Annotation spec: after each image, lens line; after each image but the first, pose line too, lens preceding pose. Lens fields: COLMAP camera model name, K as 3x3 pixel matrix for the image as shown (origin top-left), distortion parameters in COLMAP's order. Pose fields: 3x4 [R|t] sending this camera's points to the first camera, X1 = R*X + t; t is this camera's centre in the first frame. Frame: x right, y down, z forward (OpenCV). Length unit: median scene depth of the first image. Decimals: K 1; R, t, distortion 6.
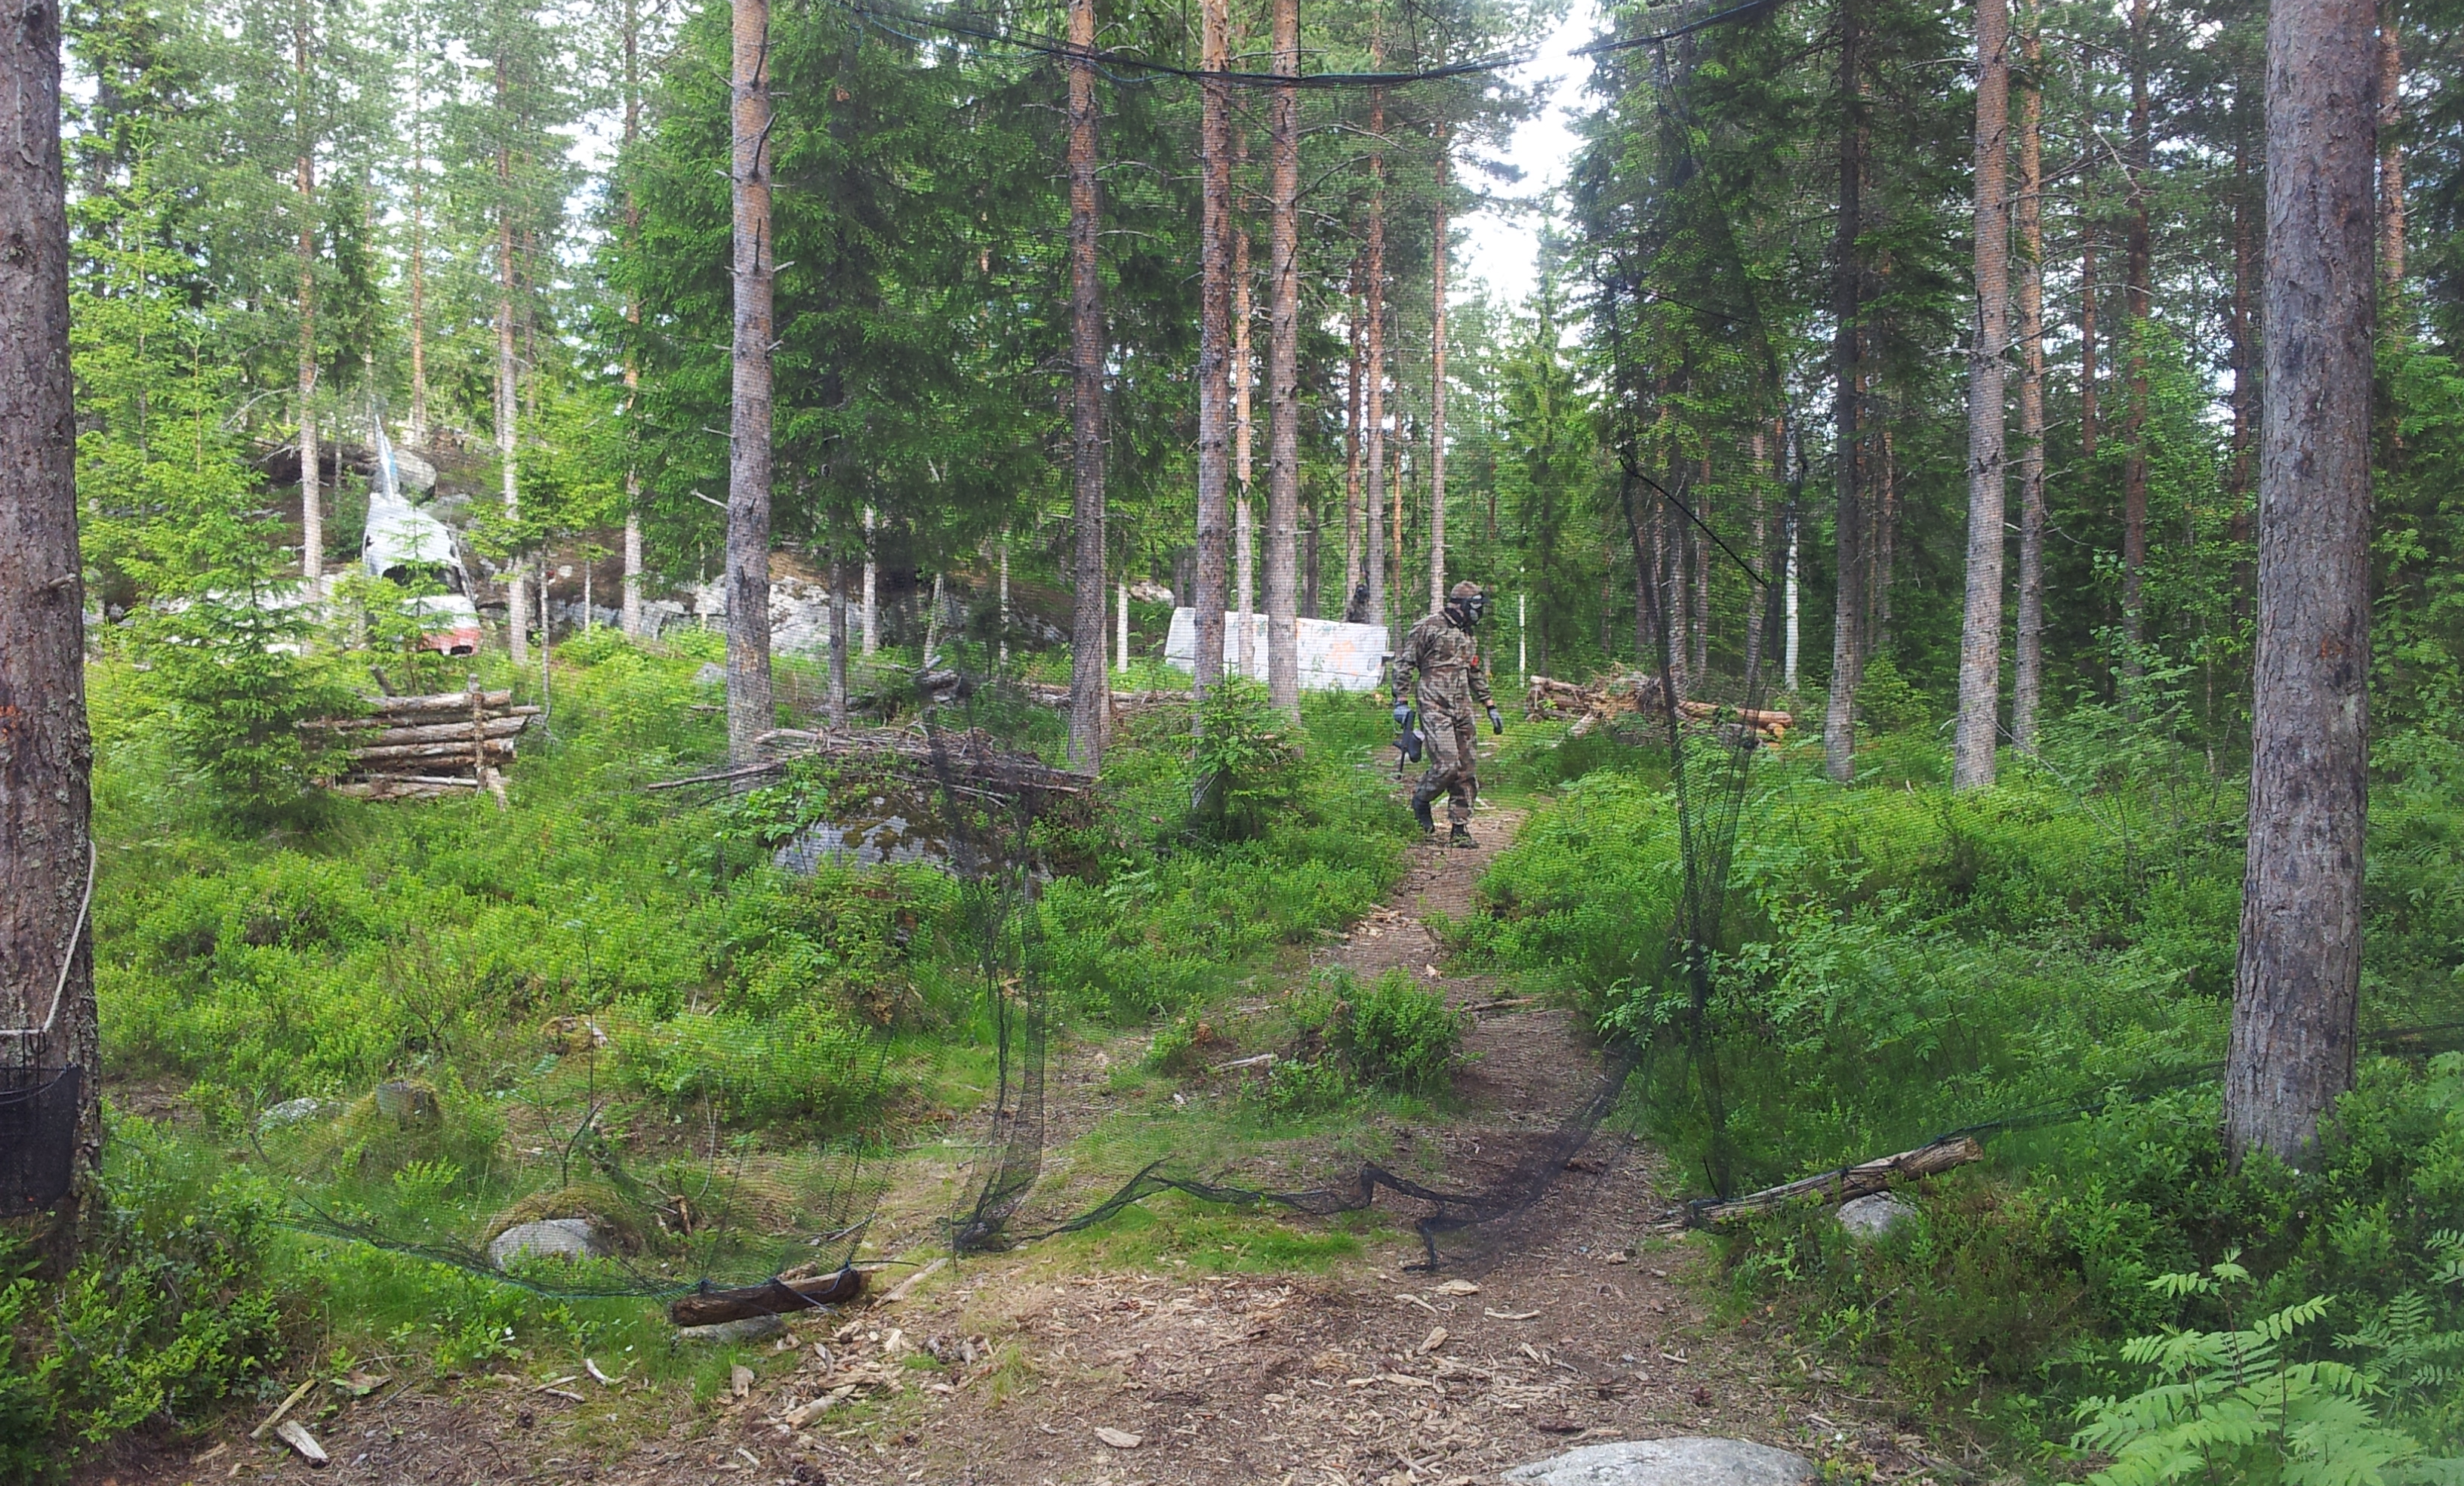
lens RADIAL K [[2219.2, 0, 1205.6], [0, 2219.2, 775.8], [0, 0, 1]] dist [-0.027646, -0.072481]
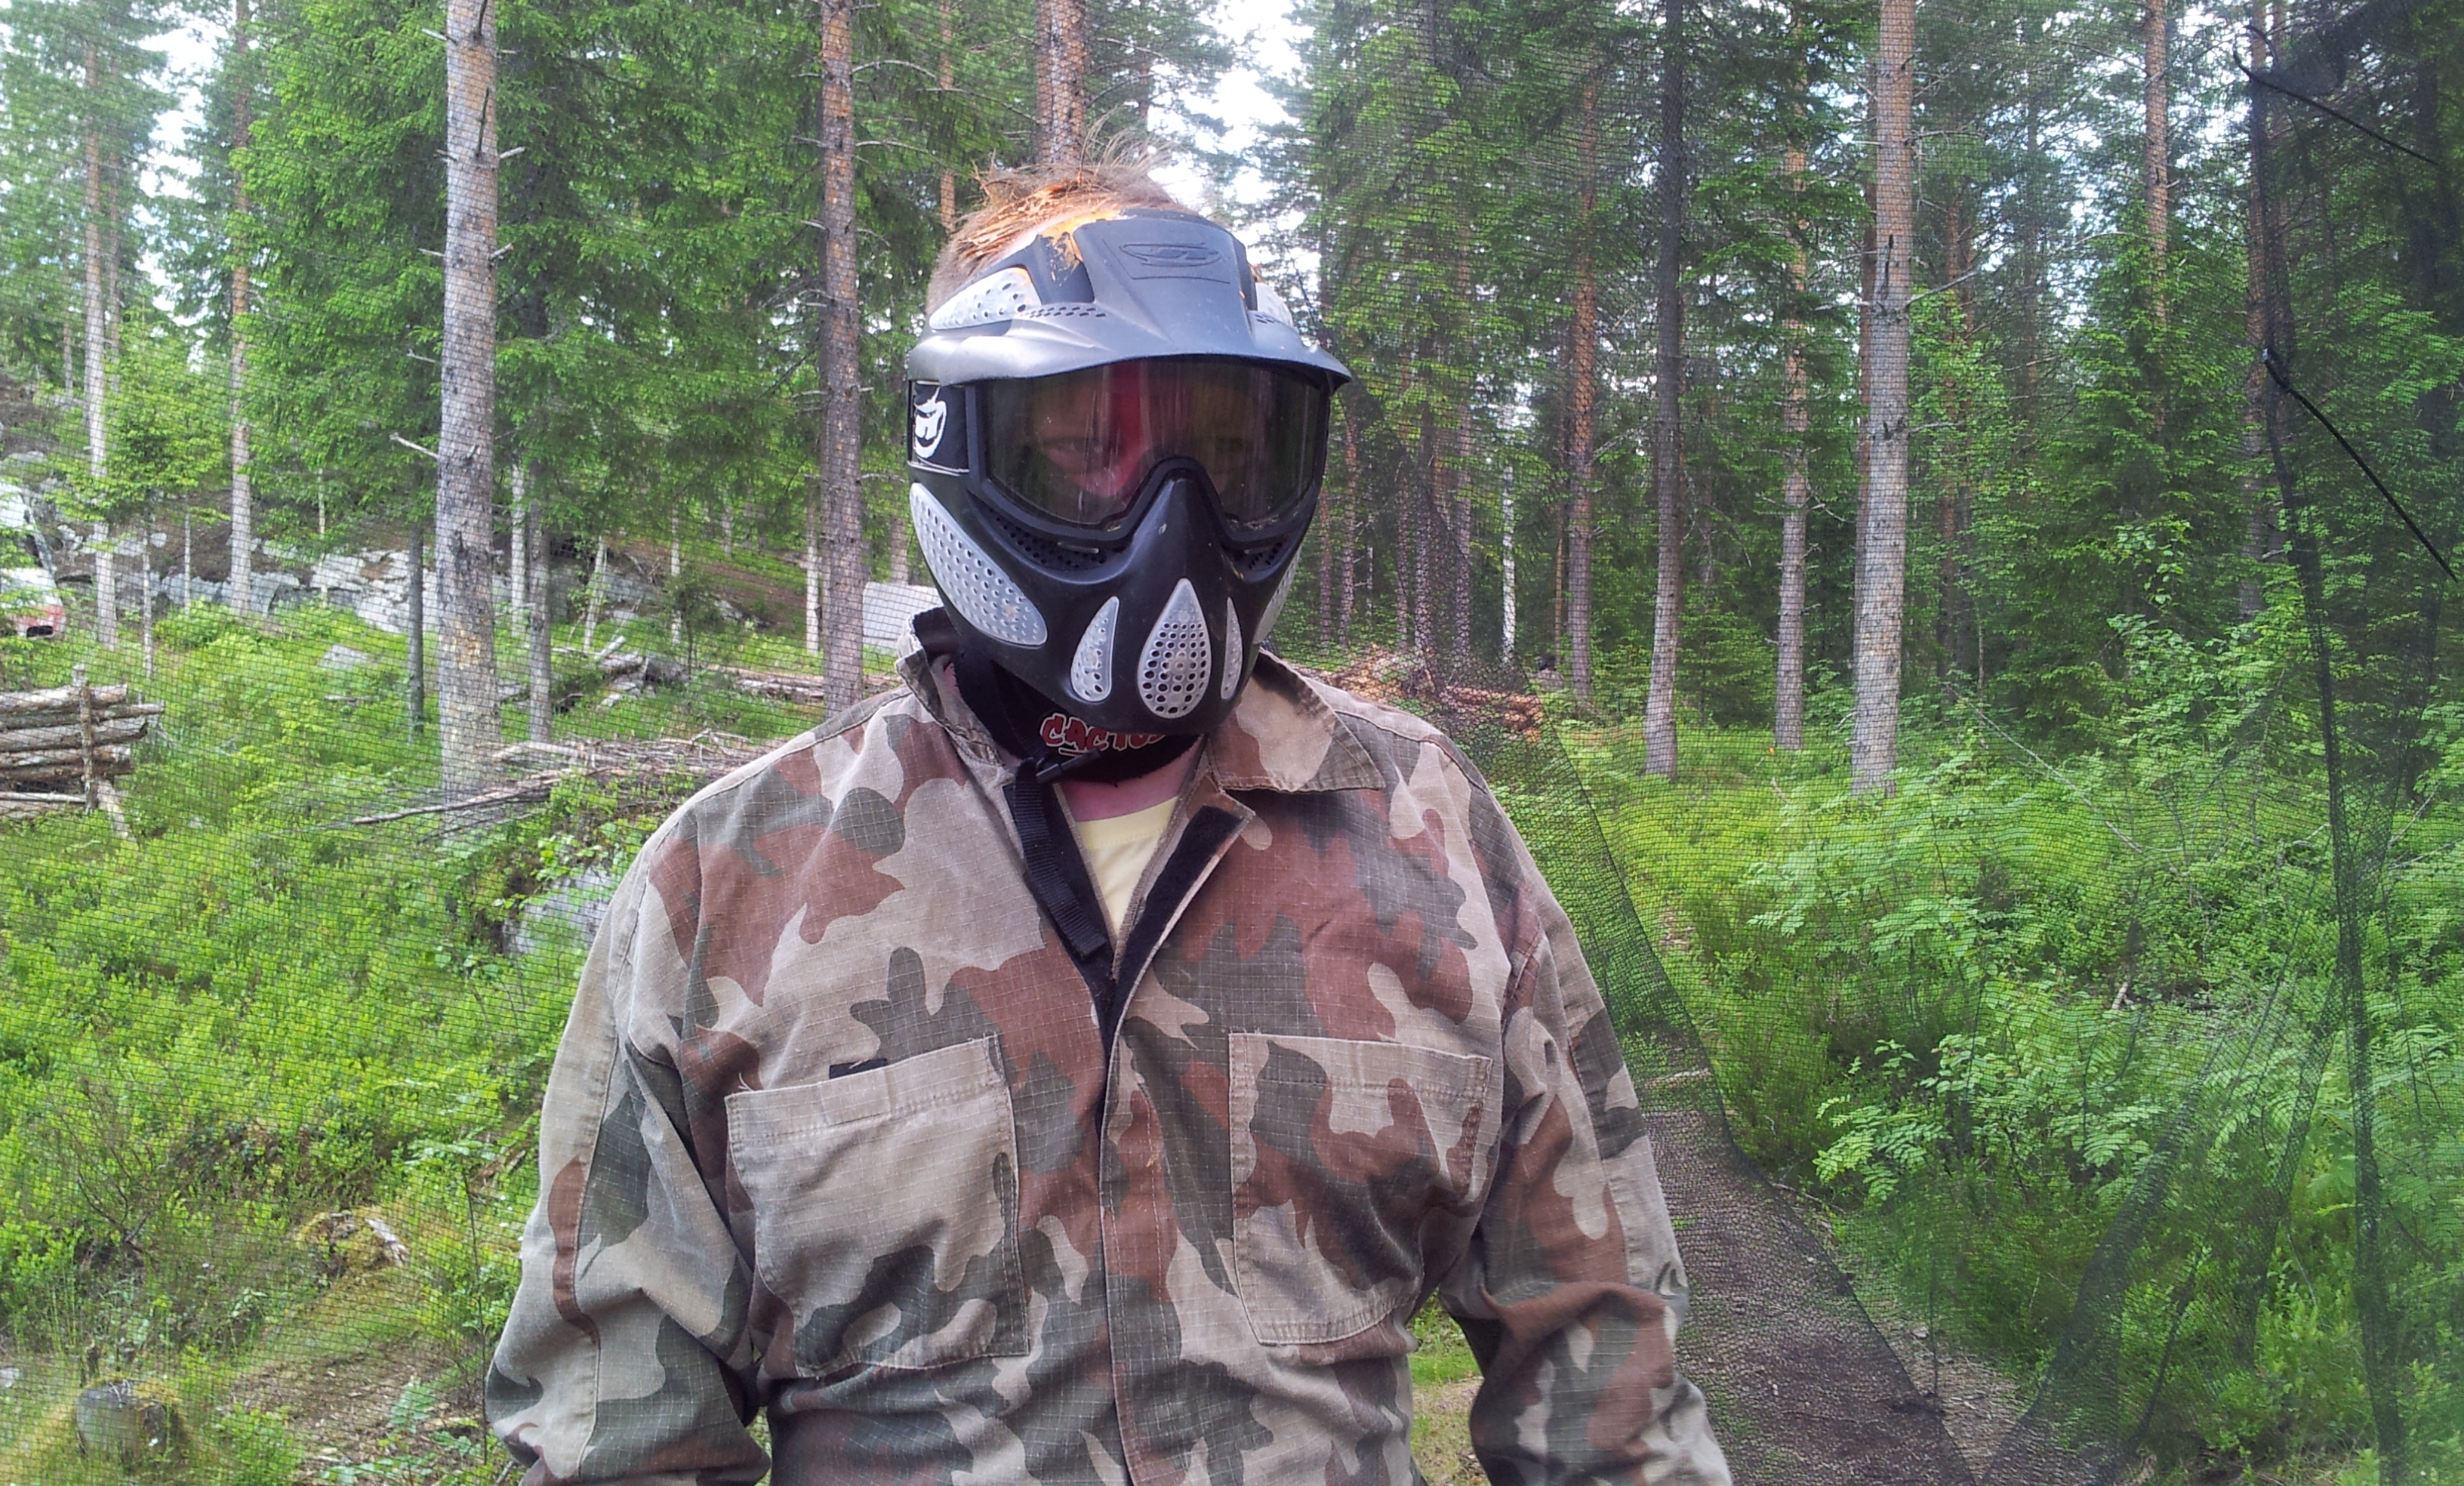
lens RADIAL K [[2219.2, 0, 1240.3], [0, 2219.2, 758.4], [0, 0, 1]] dist [-0.027646, -0.072481]
pose [[0.982666, -0.010698, 0.185075, -0.061551], [0.009997, 0.999939, 0.004721, -0.011317], [-0.185114, -0.002789, 0.982713, 0.132724]]
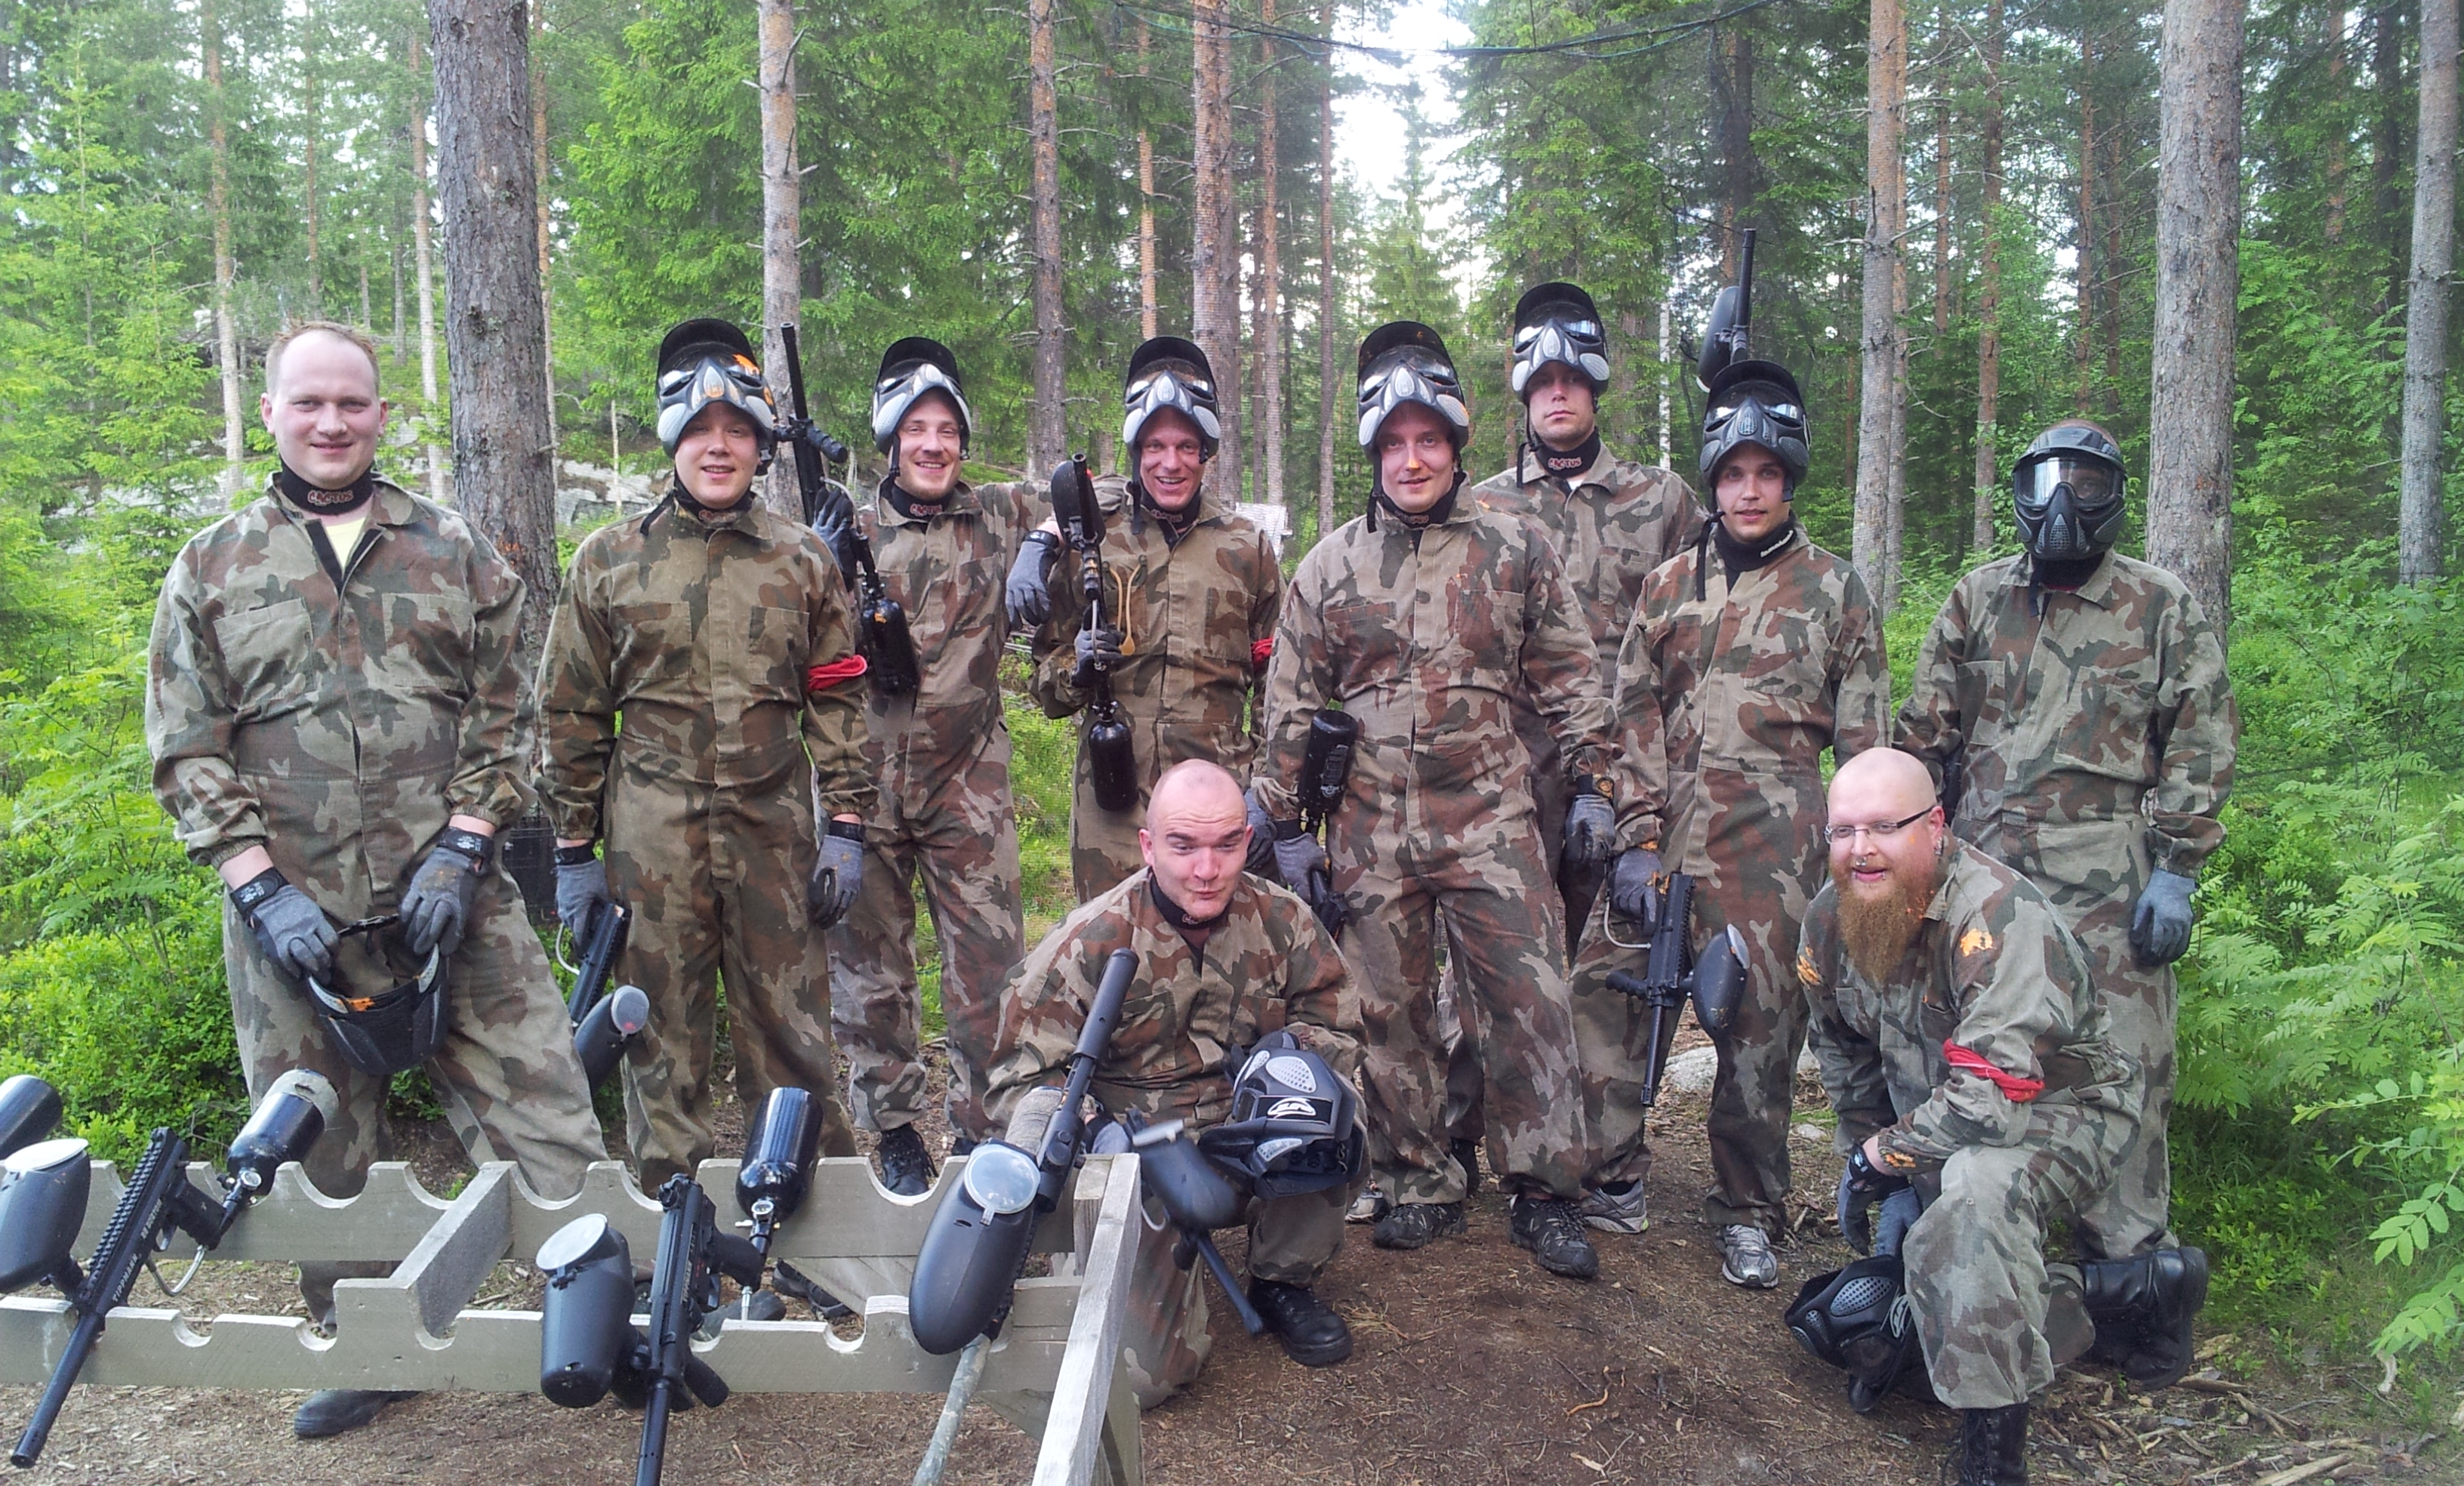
lens RADIAL K [[2246.0, 0, 1239.4], [0, 2246.0, 824.0], [0, 0, 1]] dist [-0.045226, 0.000000]
pose [[0.996126, -0.026329, 0.083904, -0.059377], [0.020369, 0.997260, 0.071115, 0.012498], [-0.085546, -0.069130, 0.993933, -0.096854]]
